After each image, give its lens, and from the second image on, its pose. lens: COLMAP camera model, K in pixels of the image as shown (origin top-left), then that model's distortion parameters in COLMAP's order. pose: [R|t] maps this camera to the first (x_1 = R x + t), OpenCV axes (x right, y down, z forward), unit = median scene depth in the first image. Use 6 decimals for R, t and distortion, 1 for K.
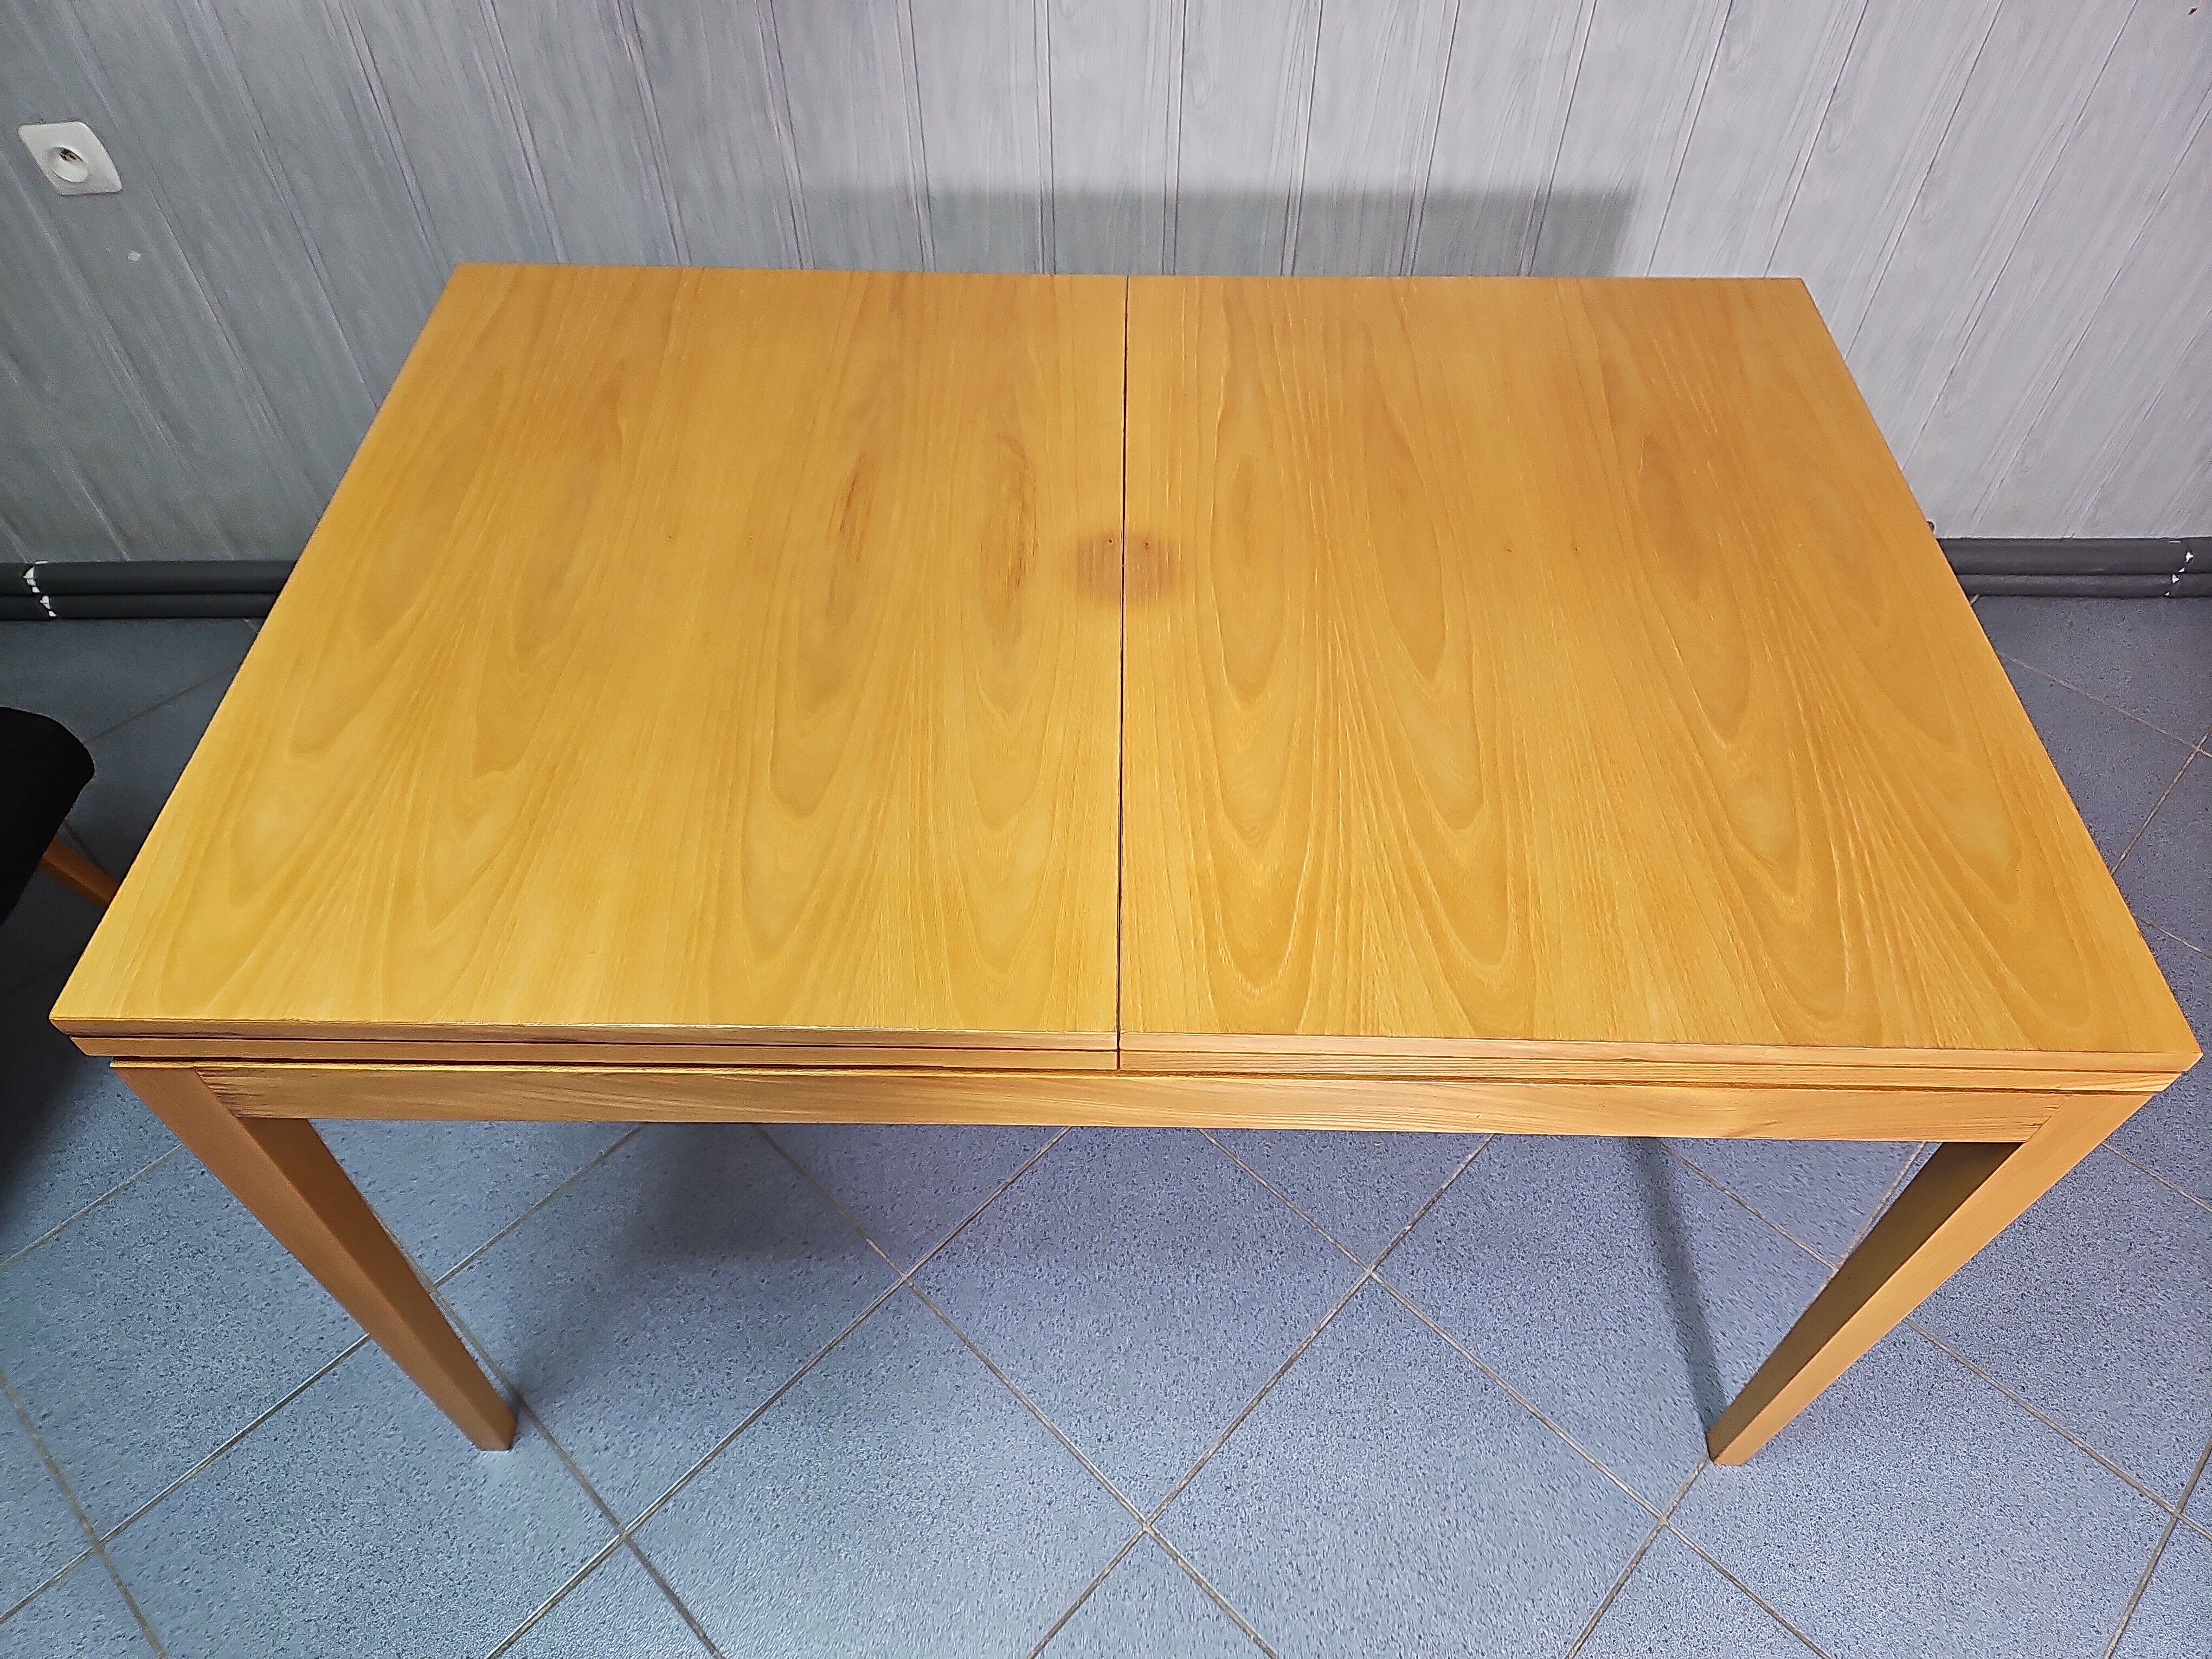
lens RADIAL K [[1531.3, 0, 1093.9], [0, 1531.3, 857.8], [0, 0, 1]] dist [0.046283, -0.041024]
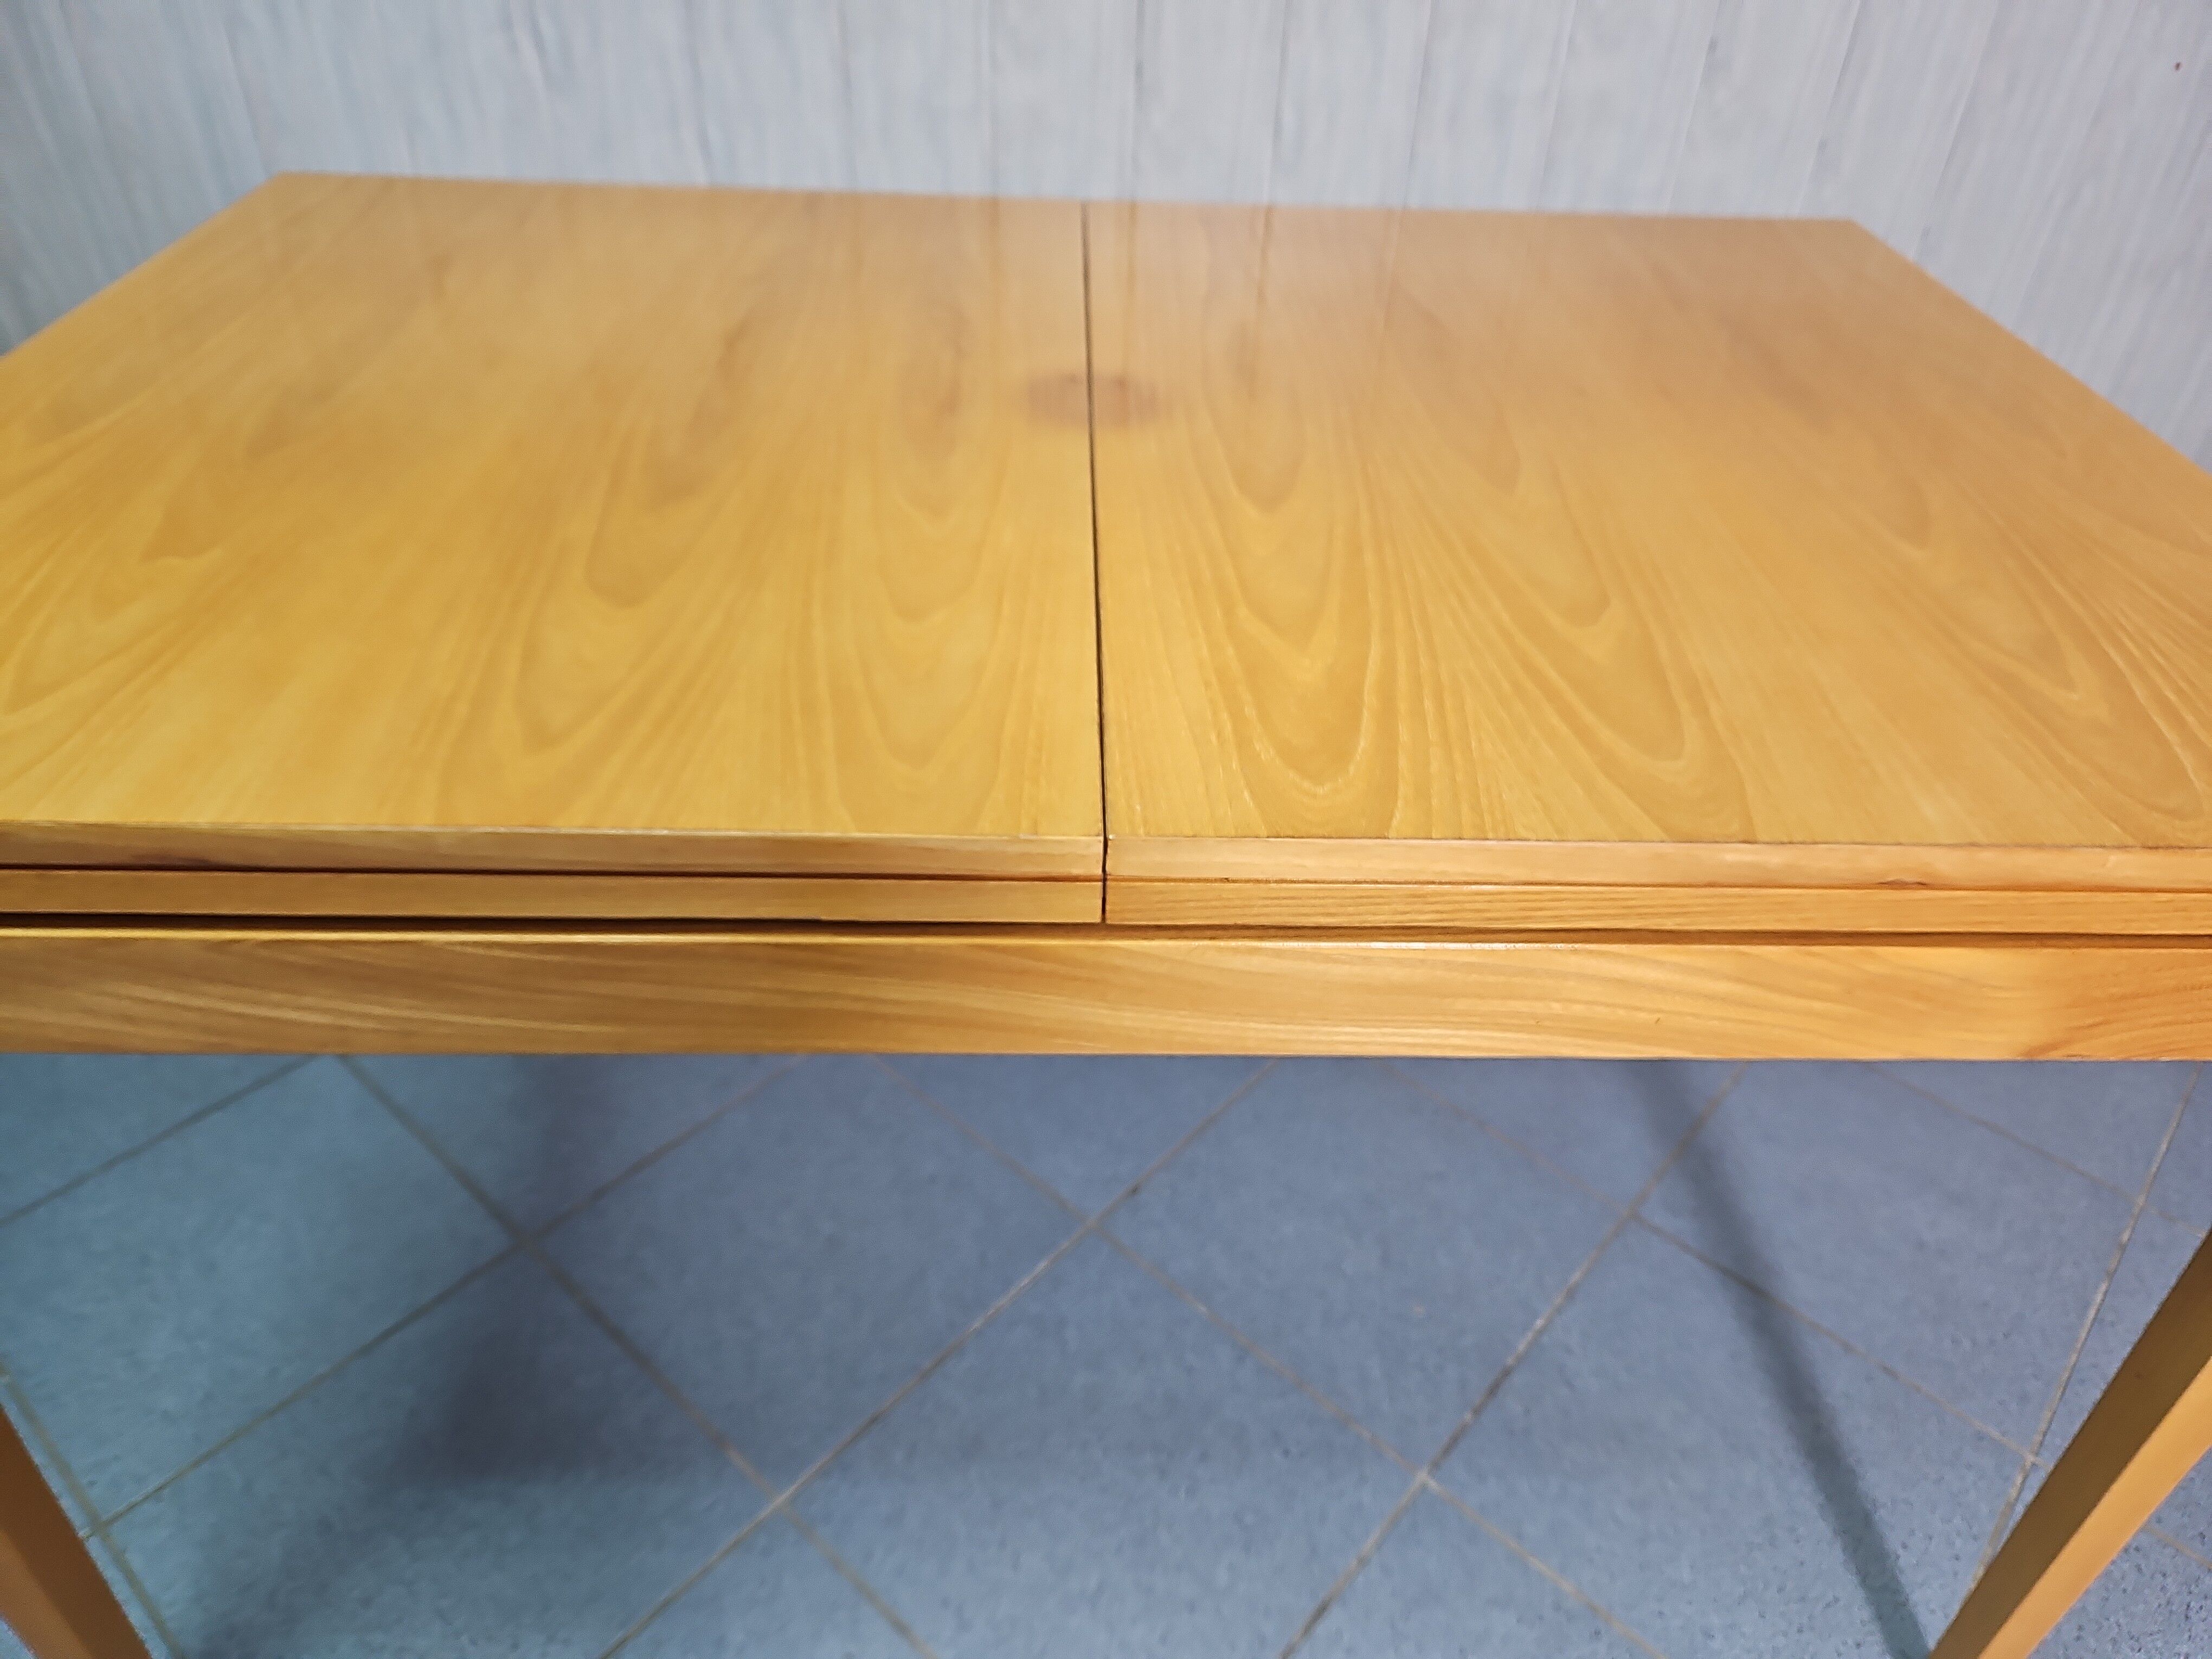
lens RADIAL K [[1556.4, 0, 1117.9], [0, 1556.4, 830.6], [0, 0, 1]] dist [0.011513, -0.020092]
pose [[0.998322, 0.000015, 0.057914, -0.008899], [0.013862, 0.970870, -0.239207, 0.153078], [-0.056231, 0.239608, 0.969240, 0.226972]]
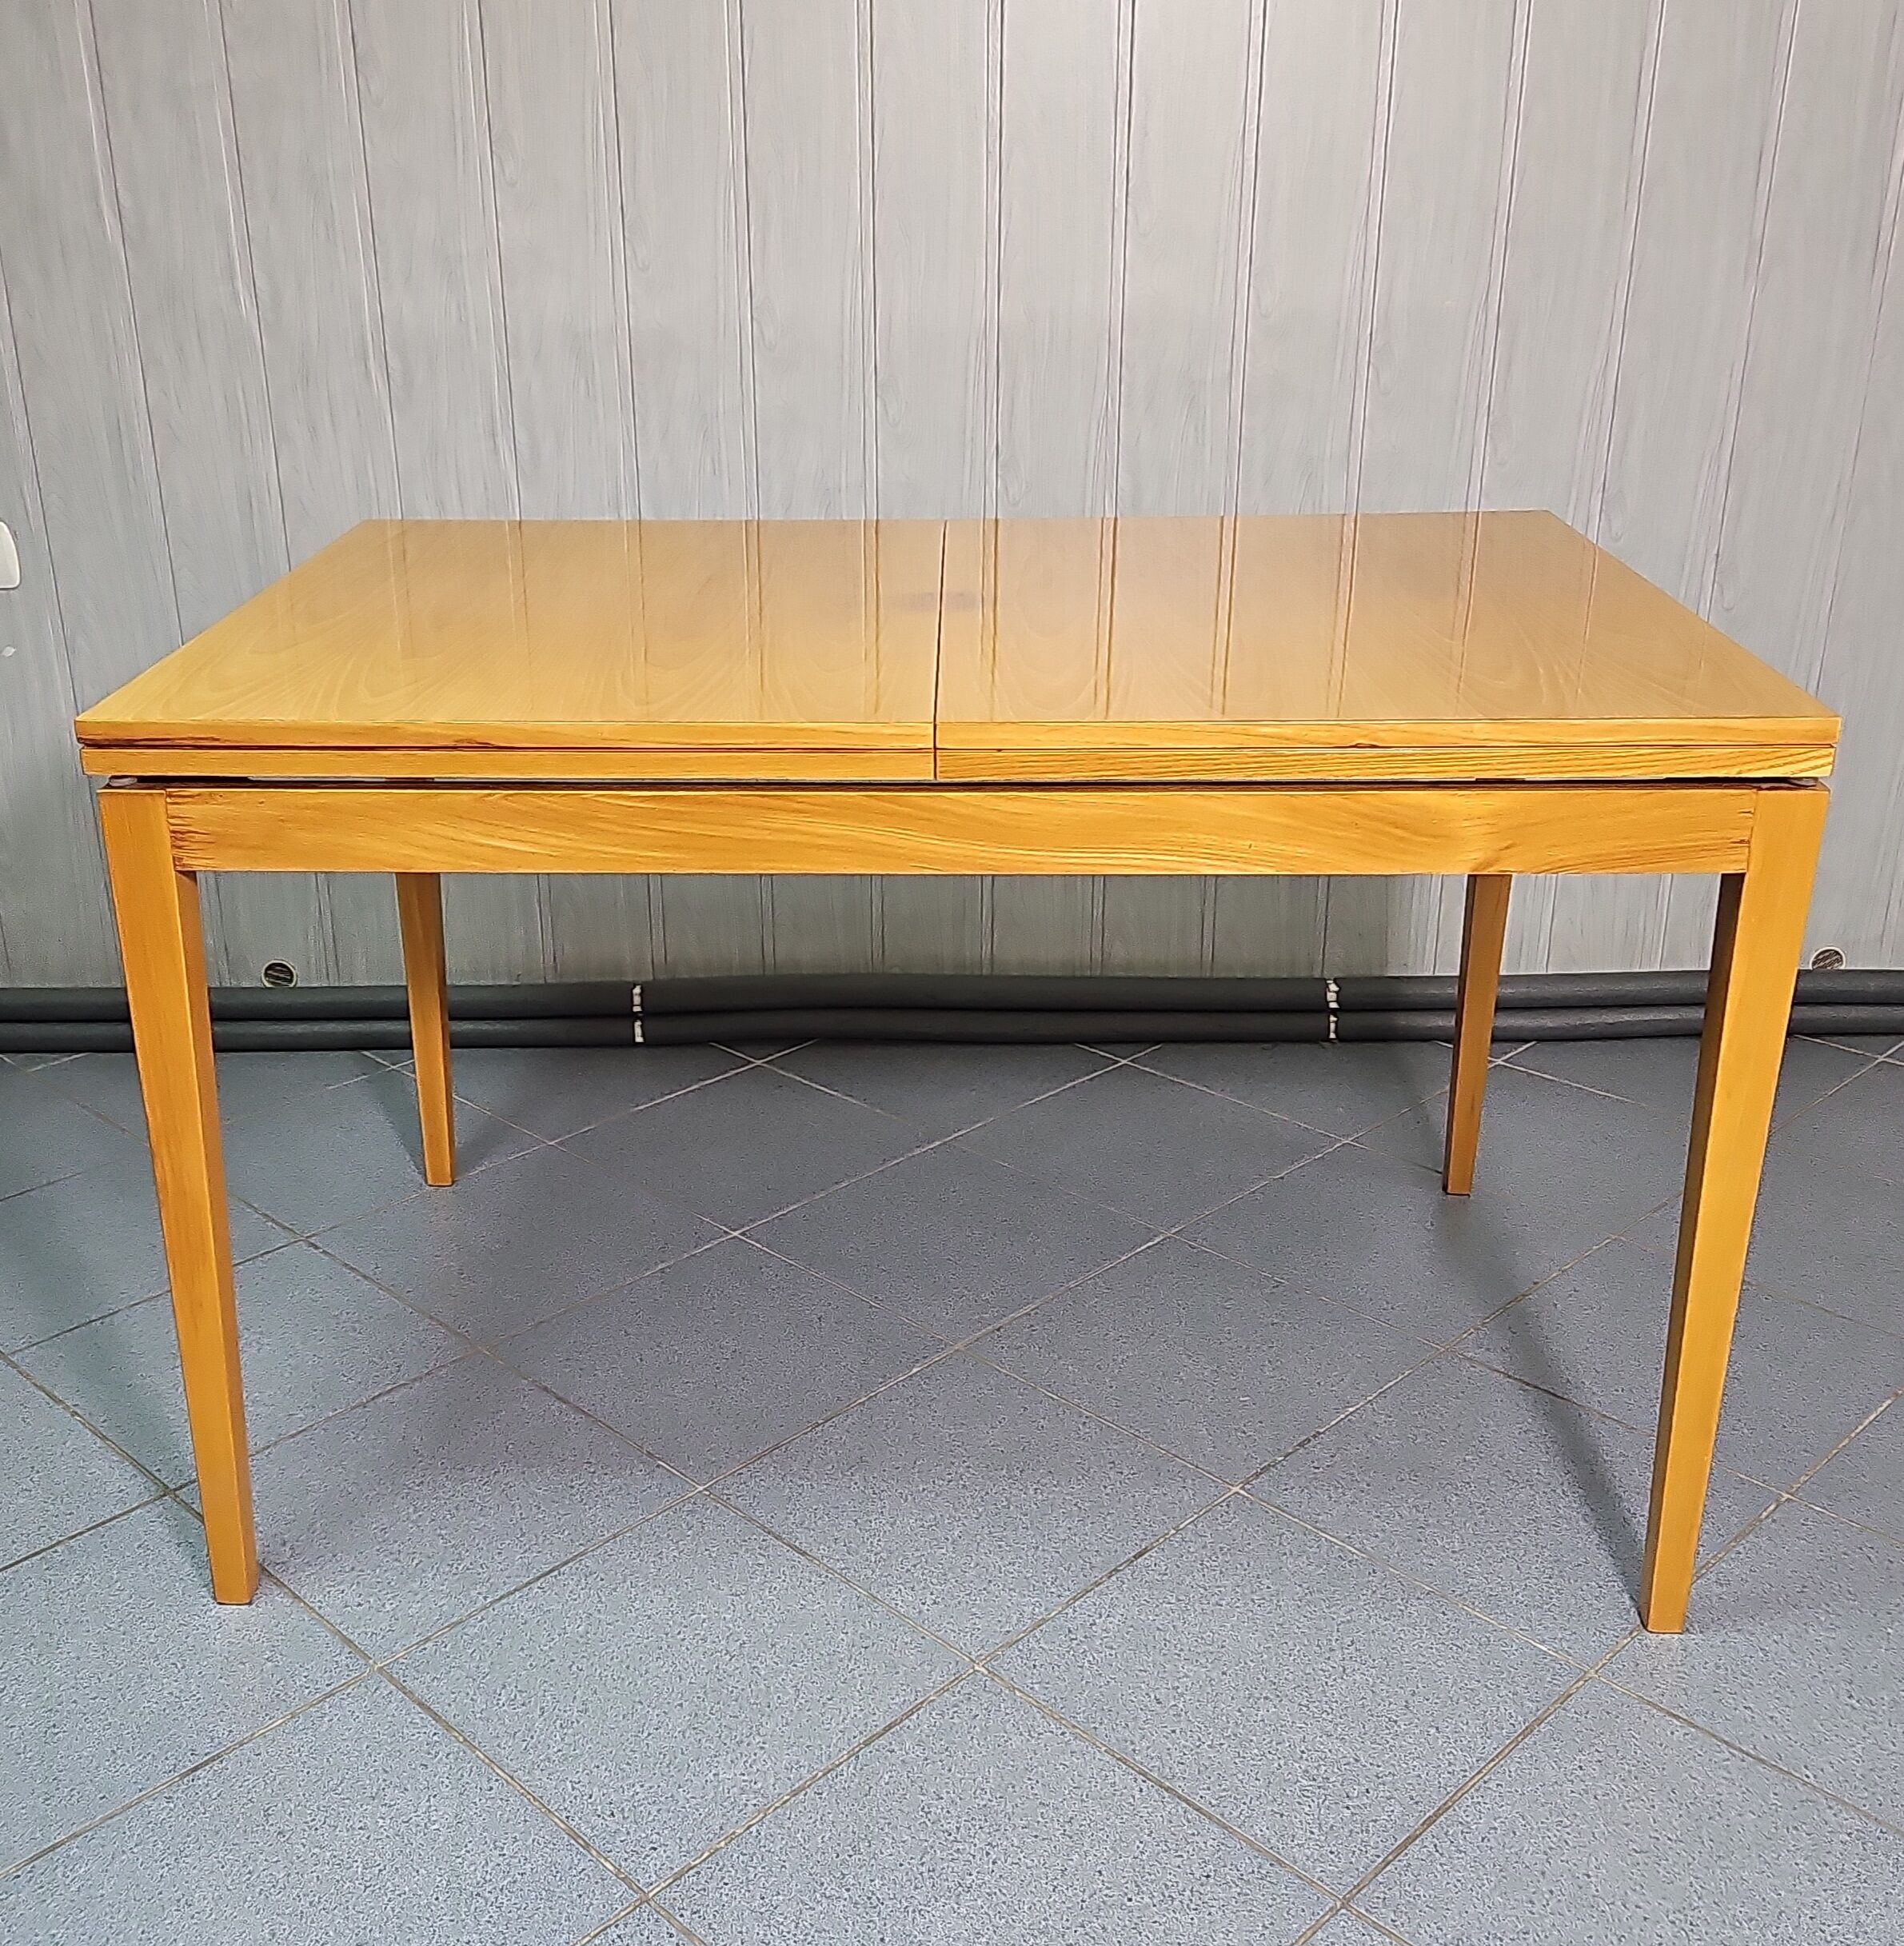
lens RADIAL K [[2273.0, 0, 823.6], [0, 2273.0, 1033.0], [0, 0, 1]] dist [0.057280, 0.000000]
pose [[0.999090, -0.001802, -0.042619, 0.002576], [-0.018759, 0.878751, -0.476912, 0.694290], [0.038311, 0.477277, 0.877917, -0.273219]]
